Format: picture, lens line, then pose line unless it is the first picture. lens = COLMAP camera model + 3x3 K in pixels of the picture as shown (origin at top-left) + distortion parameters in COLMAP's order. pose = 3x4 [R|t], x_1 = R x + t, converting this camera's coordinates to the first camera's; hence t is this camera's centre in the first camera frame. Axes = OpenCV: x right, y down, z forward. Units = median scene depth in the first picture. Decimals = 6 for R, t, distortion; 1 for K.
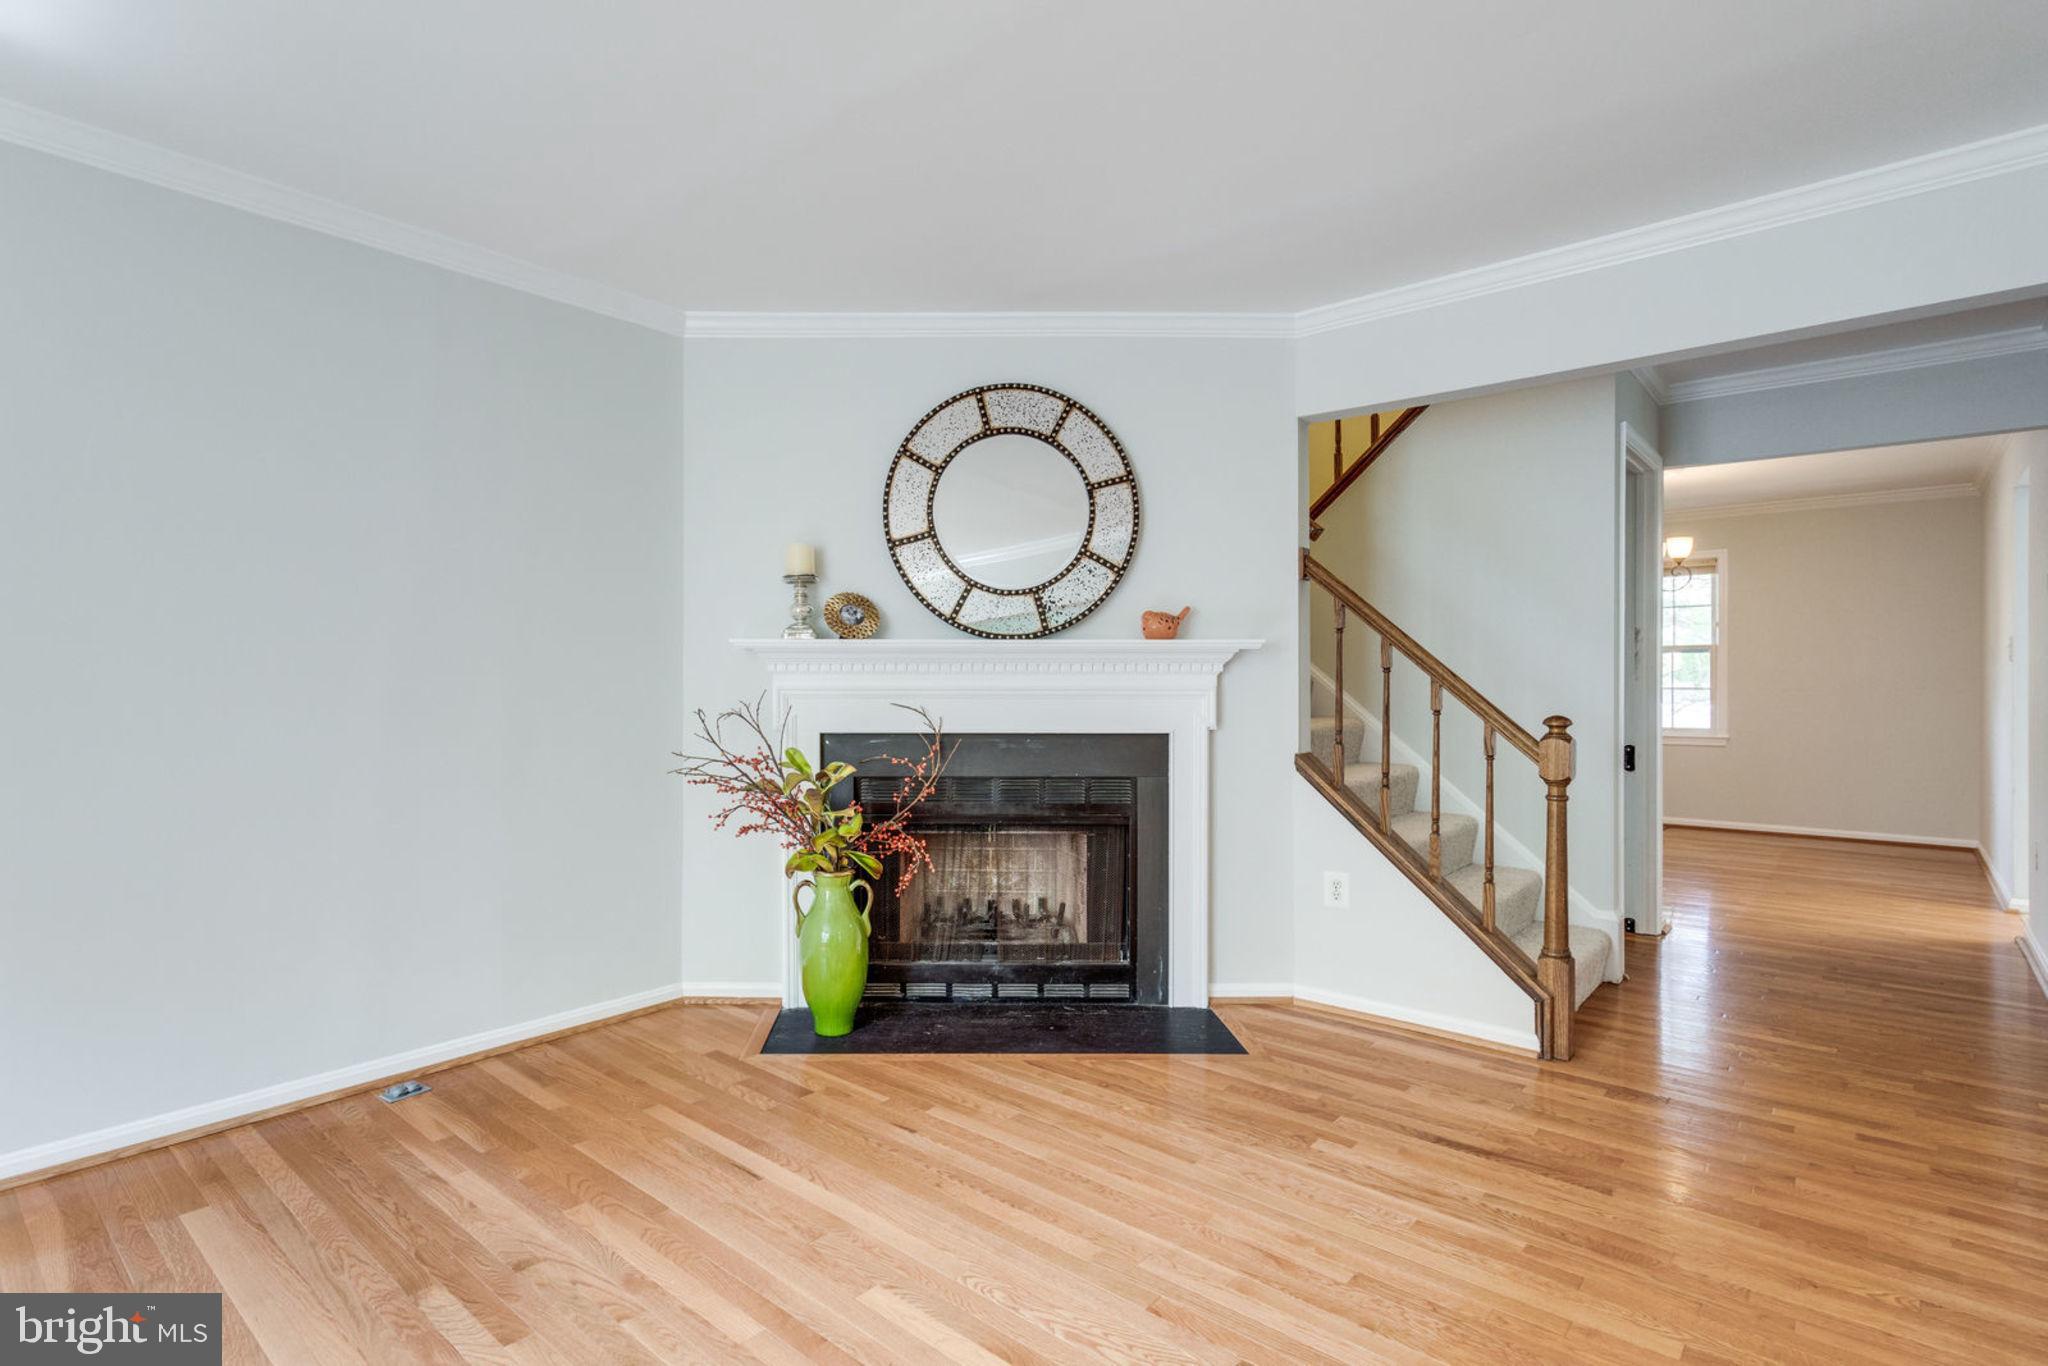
lens RADIAL K [[1047.5, 0, 942.9], [0, 1047.5, 681.6], [0, 0, 1]] dist [0.001005, 0.001279]
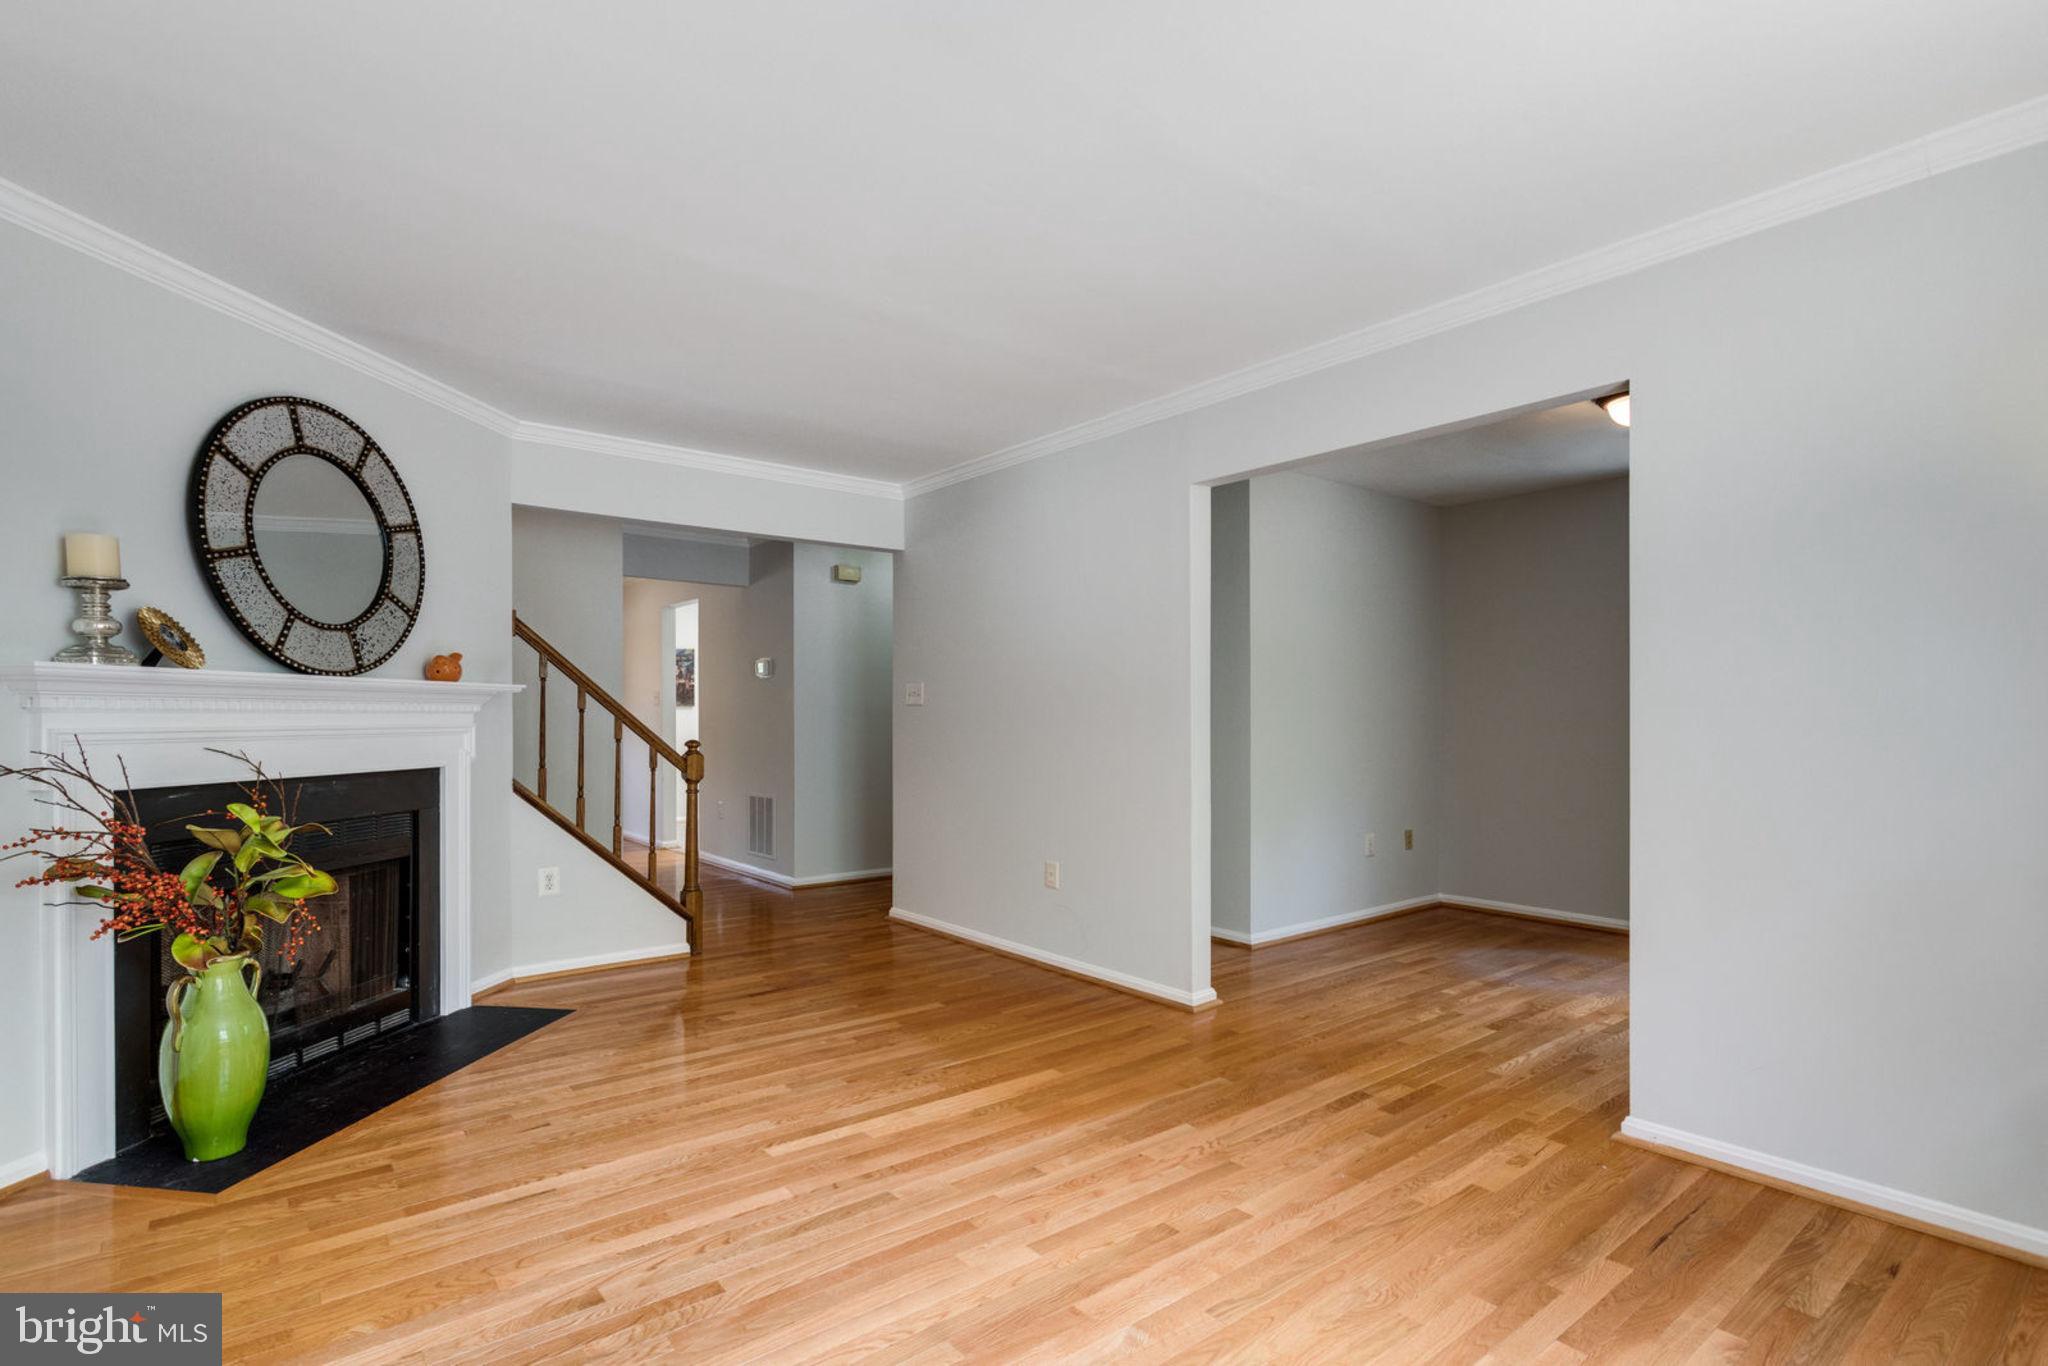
lens RADIAL K [[993.3, 0, 1010.9], [0, 993.3, 714.0], [0, 0, 1]] dist [0.000014, 0.000910]
pose [[0.140419, 0.000061, 0.990092, -0.735559], [0.001119, 0.999999, -0.000220, -0.005530], [-0.990091, 0.001139, 0.140419, 0.264379]]
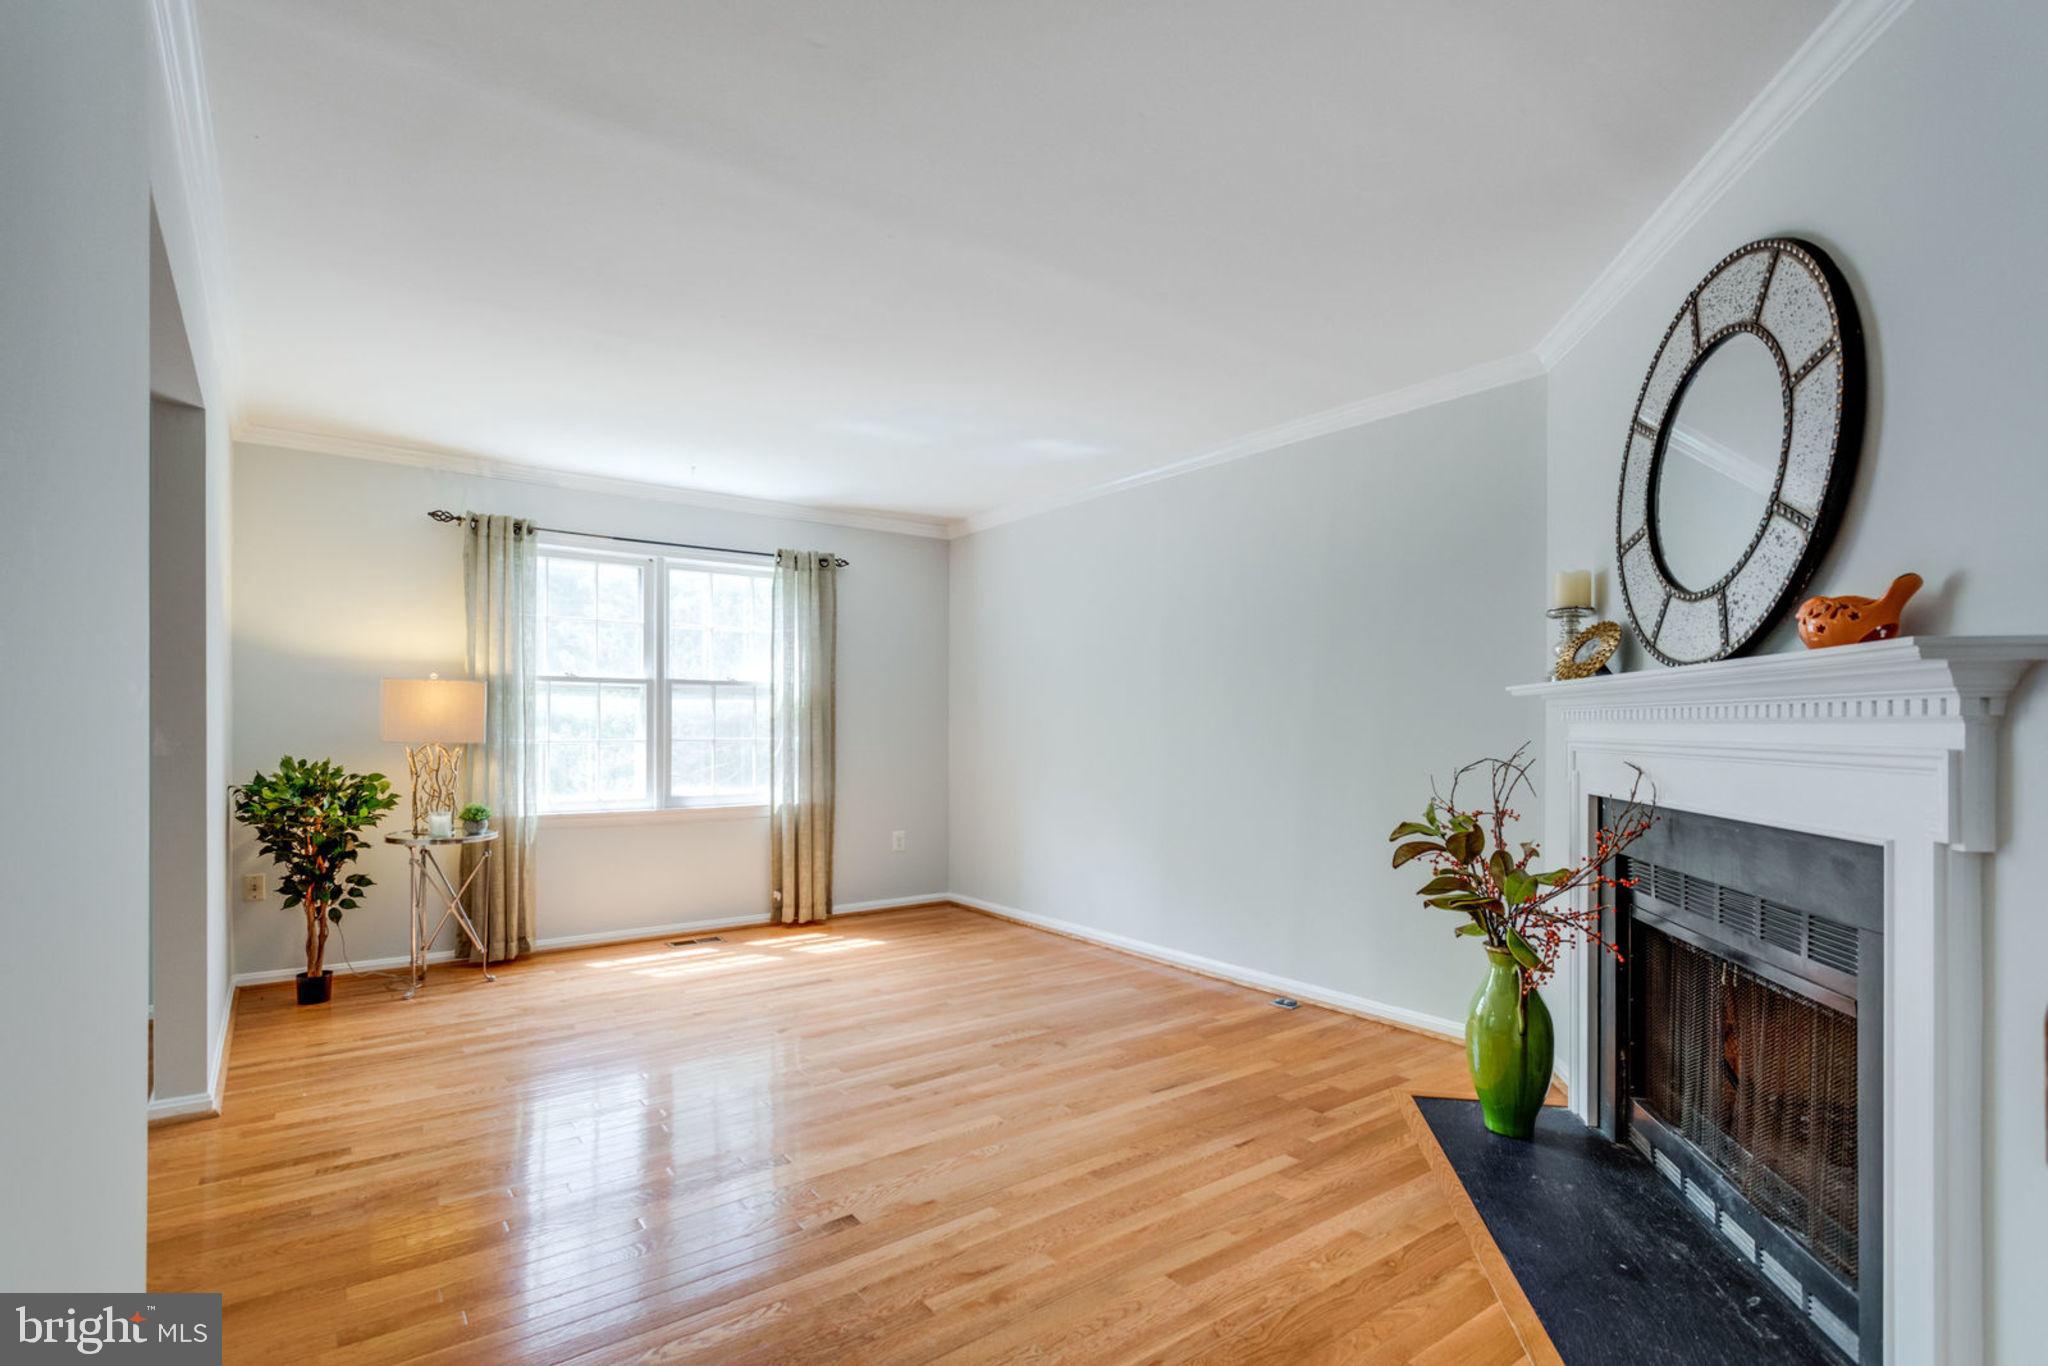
lens RADIAL K [[956.9, 0, 995.7], [0, 956.9, 720.3], [0, 0, 1]] dist [0.001098, 0.000496]
pose [[-0.201318, -0.004565, -0.979515, 0.724900], [-0.005581, 0.999978, -0.003513, -0.004106], [0.979510, 0.004759, -0.201339, 0.695371]]
